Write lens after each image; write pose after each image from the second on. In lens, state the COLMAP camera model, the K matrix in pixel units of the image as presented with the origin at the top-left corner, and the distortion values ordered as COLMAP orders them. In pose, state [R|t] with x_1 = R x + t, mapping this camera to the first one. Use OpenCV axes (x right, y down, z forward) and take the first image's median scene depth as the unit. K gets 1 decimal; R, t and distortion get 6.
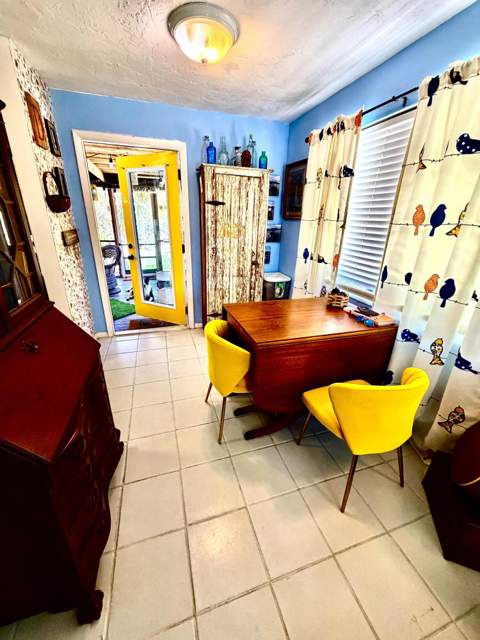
lens RADIAL K [[254.9, 0, 242.5], [0, 254.9, 318.7], [0, 0, 1]] dist [-0.007768, -0.000330]
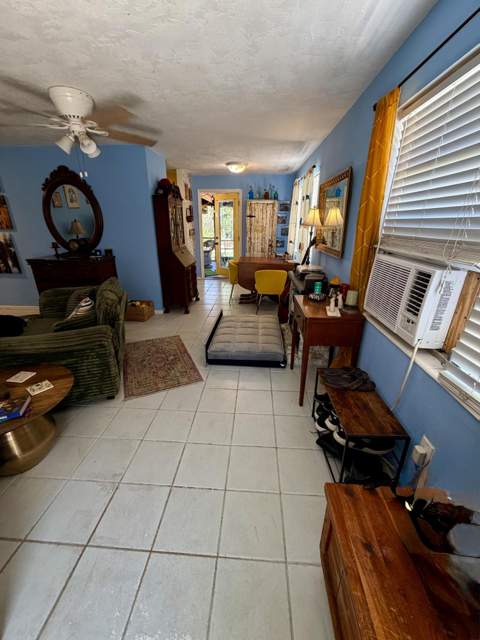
lens RADIAL K [[254.9, 0, 242.2], [0, 254.9, 318.9], [0, 0, 1]] dist [-0.007768, -0.000330]
pose [[0.937715, 0.100946, -0.332416, 0.632341], [-0.109506, 0.993961, -0.007067, 0.440537], [0.329696, 0.043028, 0.943106, -1.042410]]
